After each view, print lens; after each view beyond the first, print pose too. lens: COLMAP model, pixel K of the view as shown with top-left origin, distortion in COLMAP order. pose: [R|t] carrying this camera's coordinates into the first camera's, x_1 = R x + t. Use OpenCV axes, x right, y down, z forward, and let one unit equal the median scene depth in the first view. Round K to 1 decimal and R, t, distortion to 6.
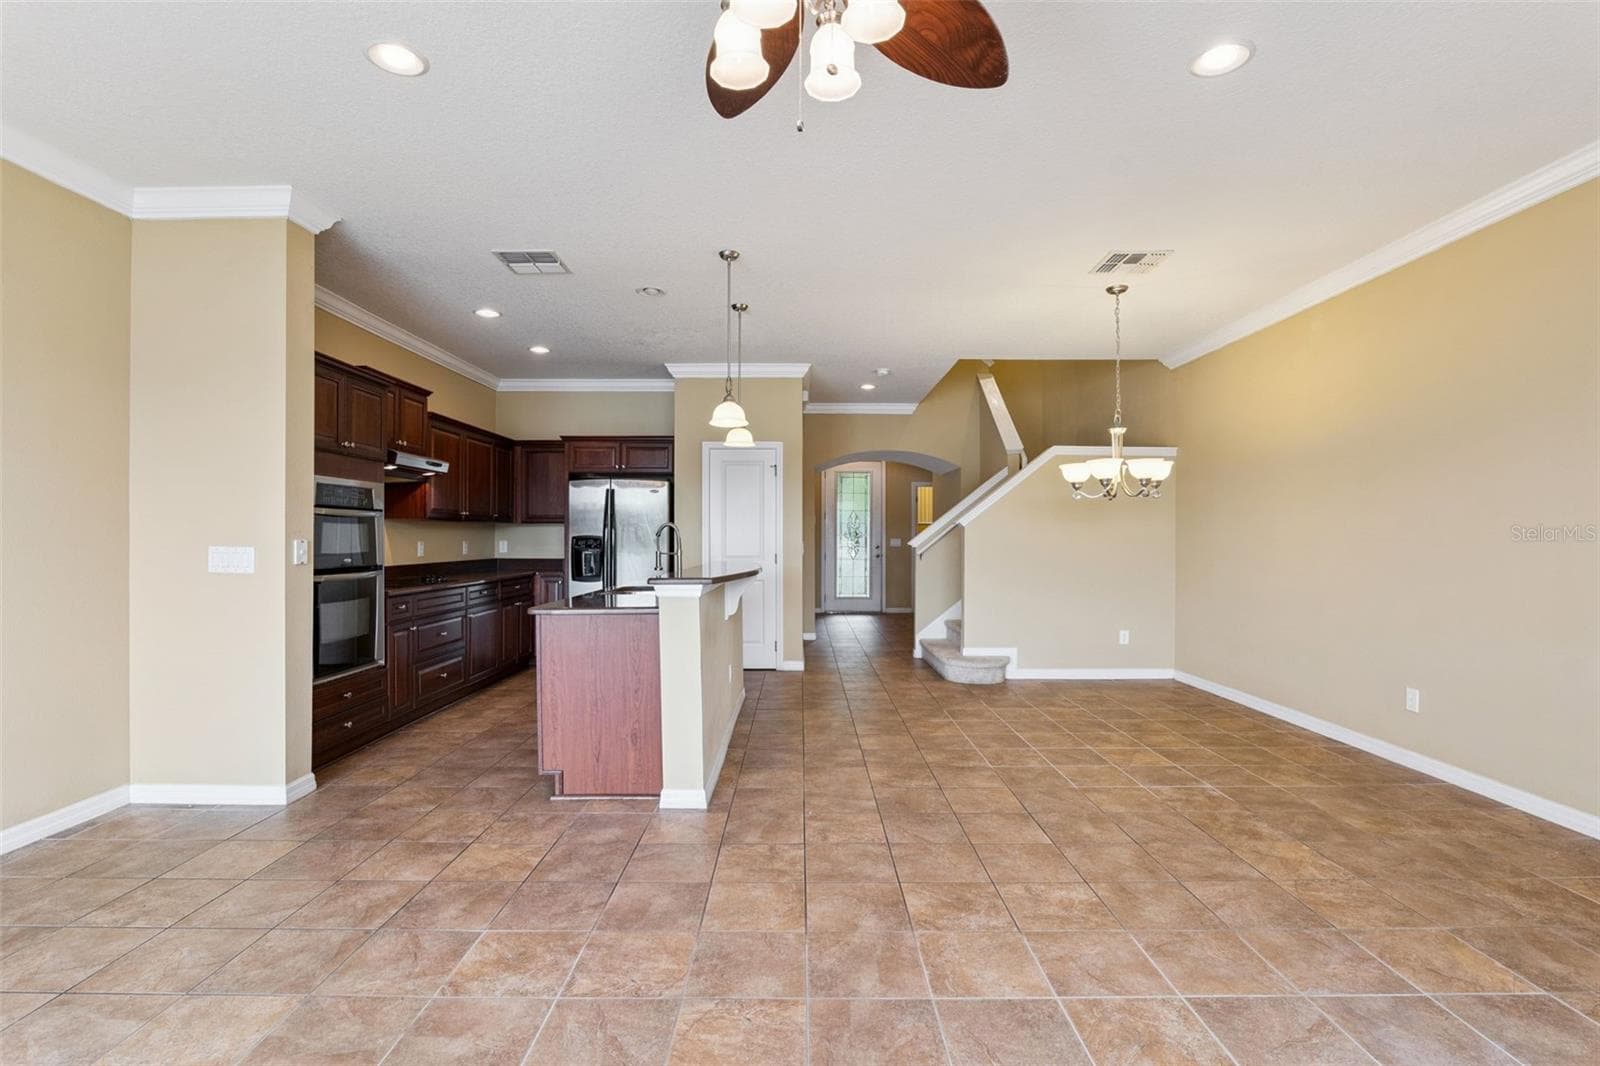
lens RADIAL K [[747.1, 0, 801.0], [0, 747.1, 538.5], [0, 0, 1]] dist [-0.023691, 0.006898]
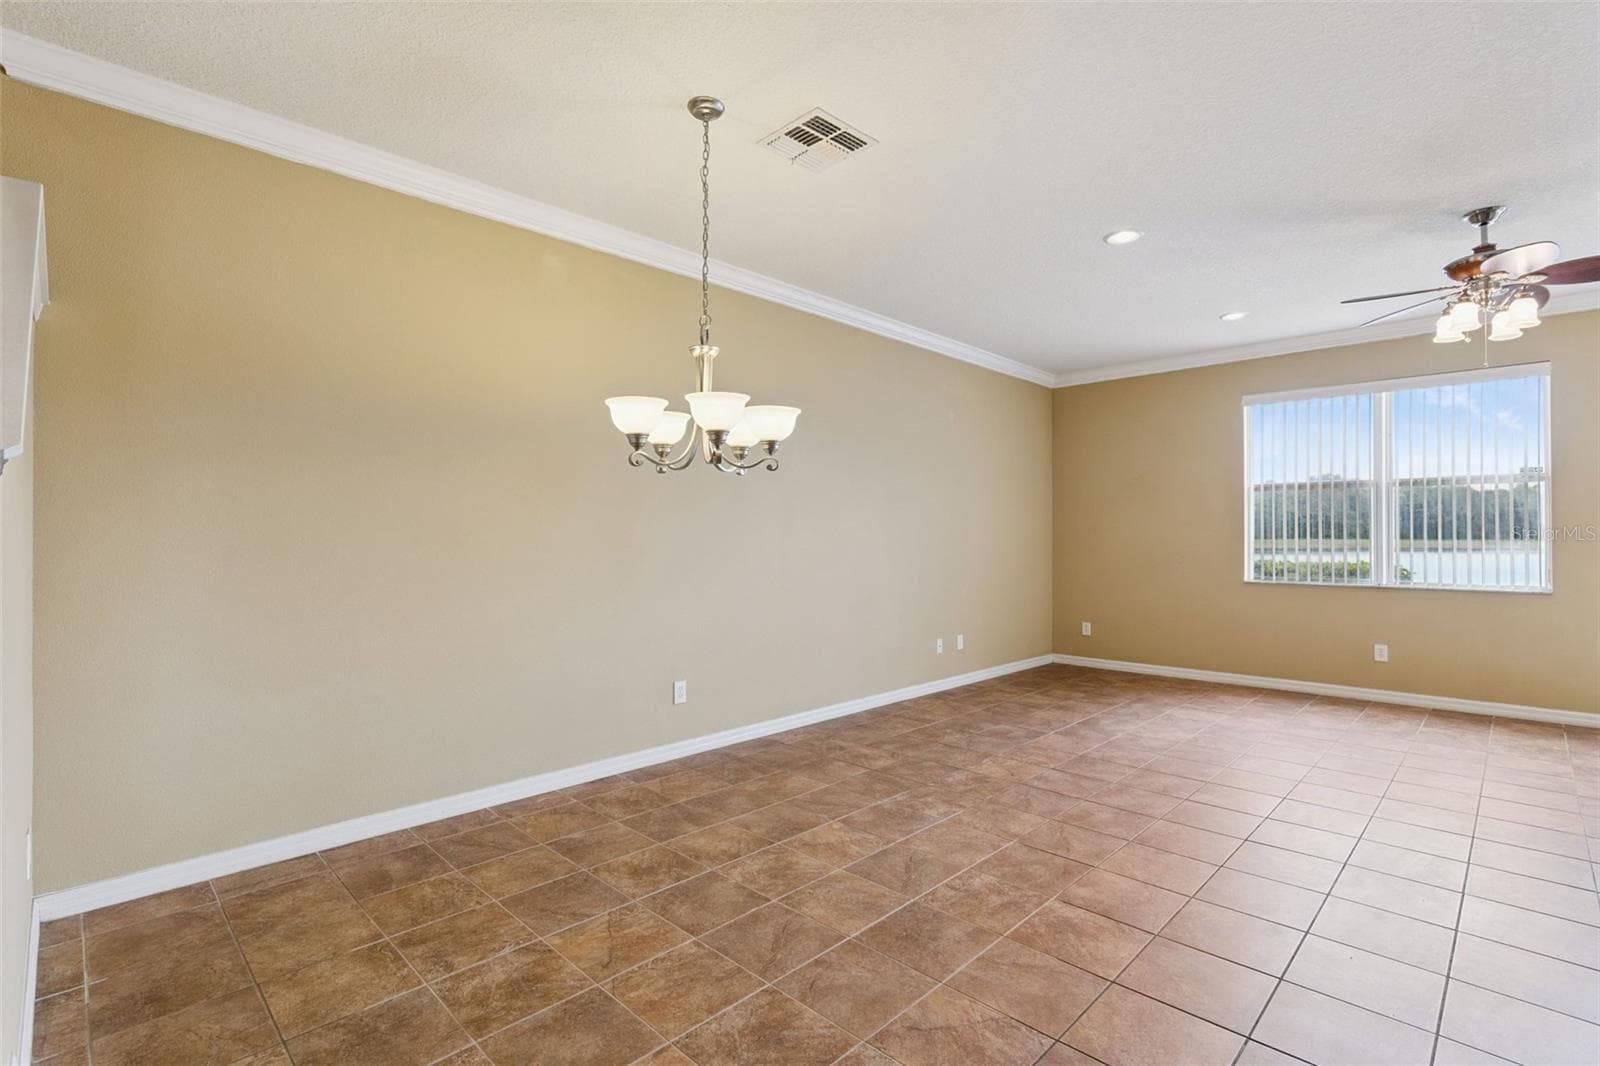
lens RADIAL K [[747.1, 0, 802.6], [0, 747.1, 525.5], [0, 0, 1]] dist [-0.023691, 0.006898]
pose [[-0.710504, 0.009682, 0.703626, -0.038563], [0.002479, 0.999934, -0.011256, -0.004713], [-0.703688, -0.006253, -0.710481, 1.541221]]
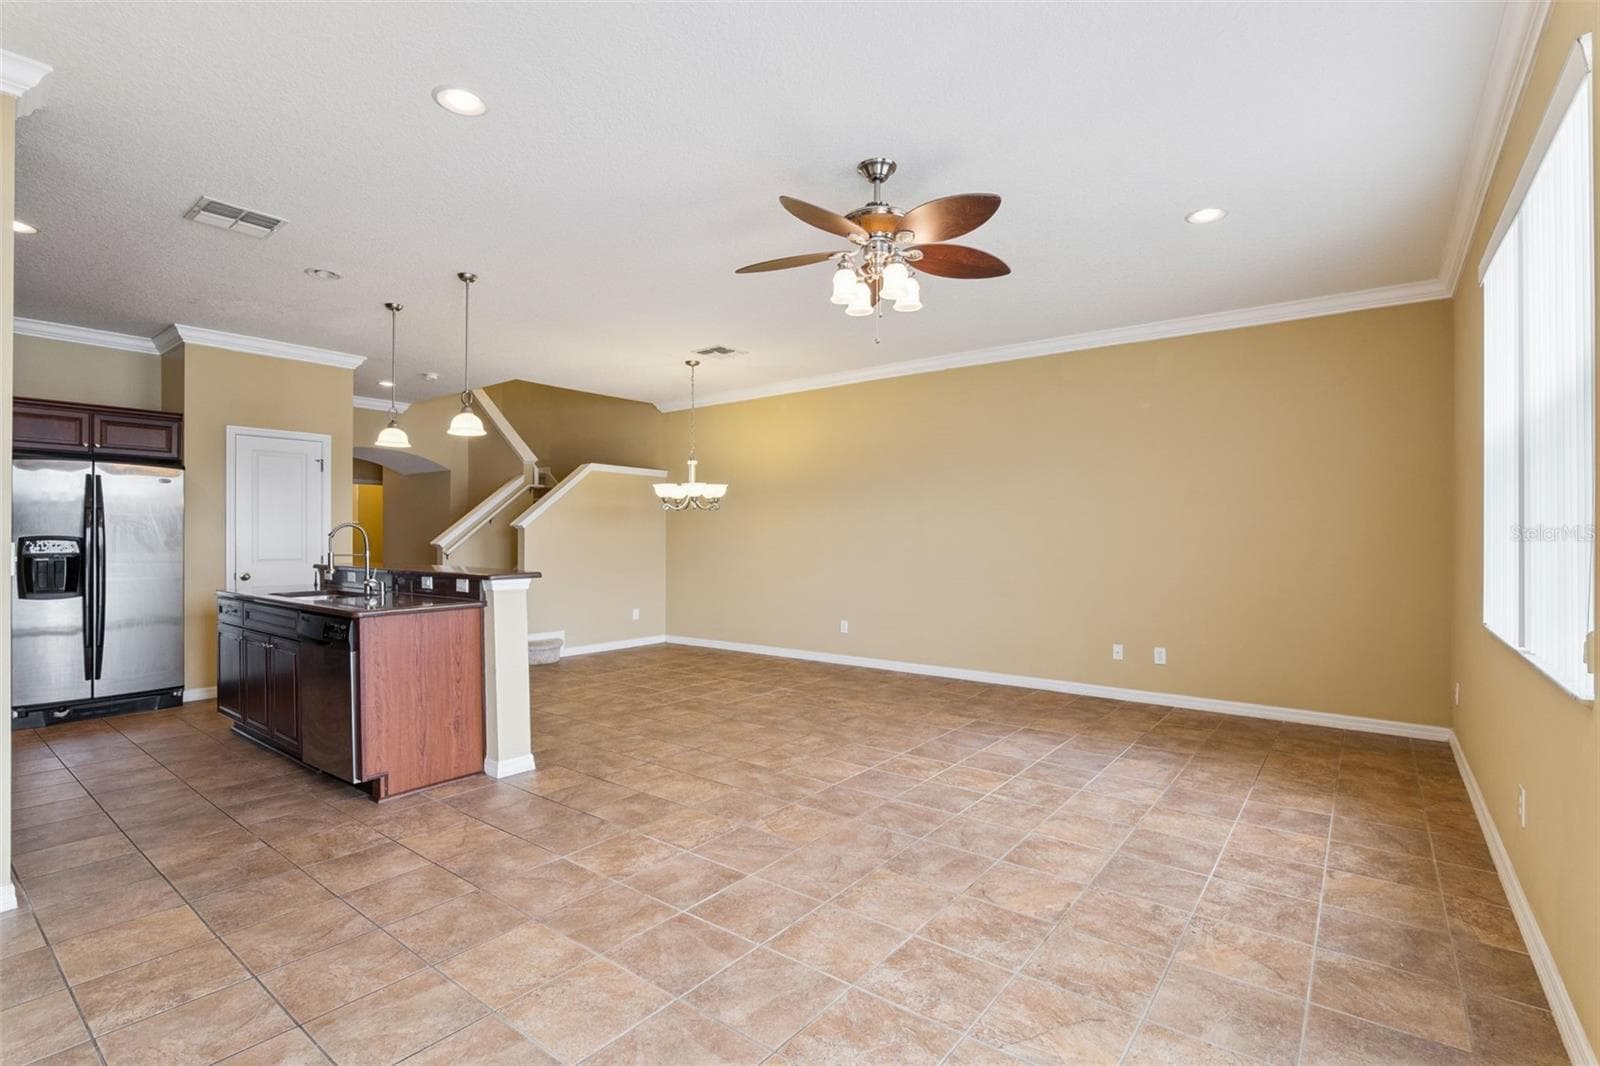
lens RADIAL K [[747.1, 0, 803.5], [0, 747.1, 531.8], [0, 0, 1]] dist [-0.023691, 0.006898]
pose [[0.608642, 0.005588, 0.793425, -0.651854], [0.002604, 0.999956, -0.009040, 0.000861], [-0.793441, 0.007569, 0.608600, -0.040736]]
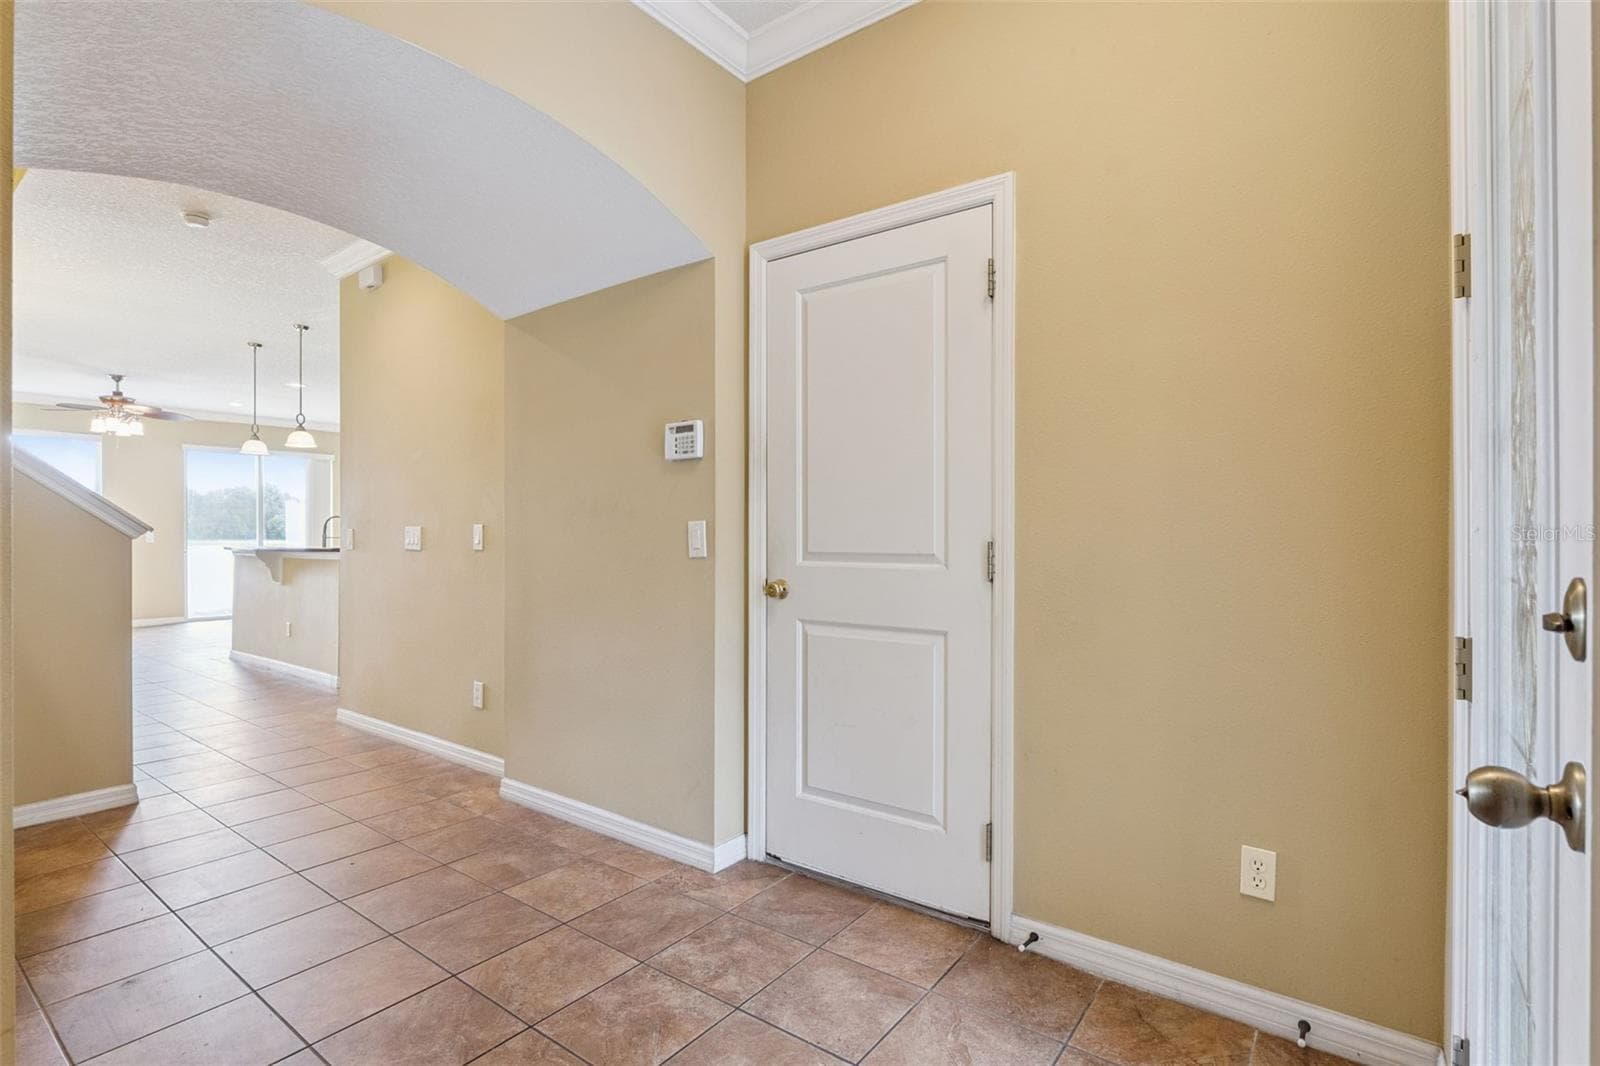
lens RADIAL K [[747.1, 0, 790.0], [0, 747.1, 530.5], [0, 0, 1]] dist [-0.023691, 0.006898]
pose [[-0.592062, 0.008374, -0.805849, 0.485674], [0.008060, 0.999958, 0.004470, 0.007044], [0.805852, -0.003849, -0.592105, 2.797085]]
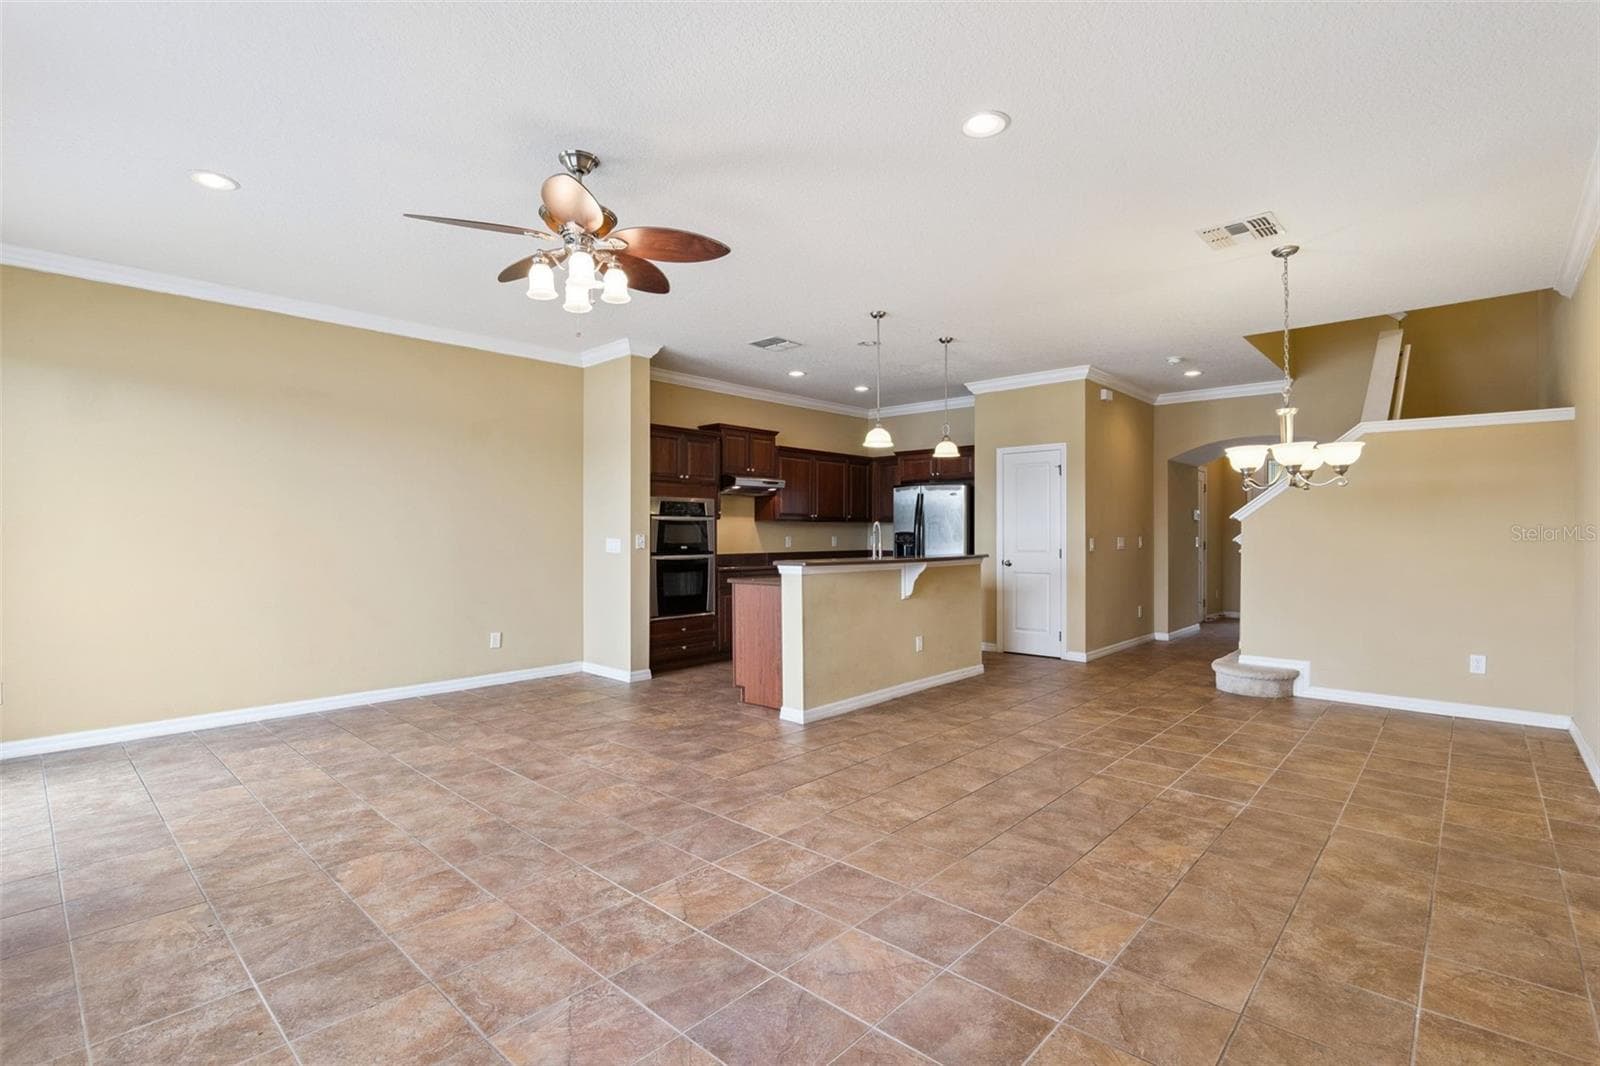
lens RADIAL K [[747.1, 0, 798.7], [0, 747.1, 533.2], [0, 0, 1]] dist [-0.023691, 0.006898]
pose [[0.733866, -0.001326, -0.679293, 0.677669], [-0.001060, 0.999995, -0.003097, 0.003072], [0.679293, 0.002993, 0.733861, -0.039491]]
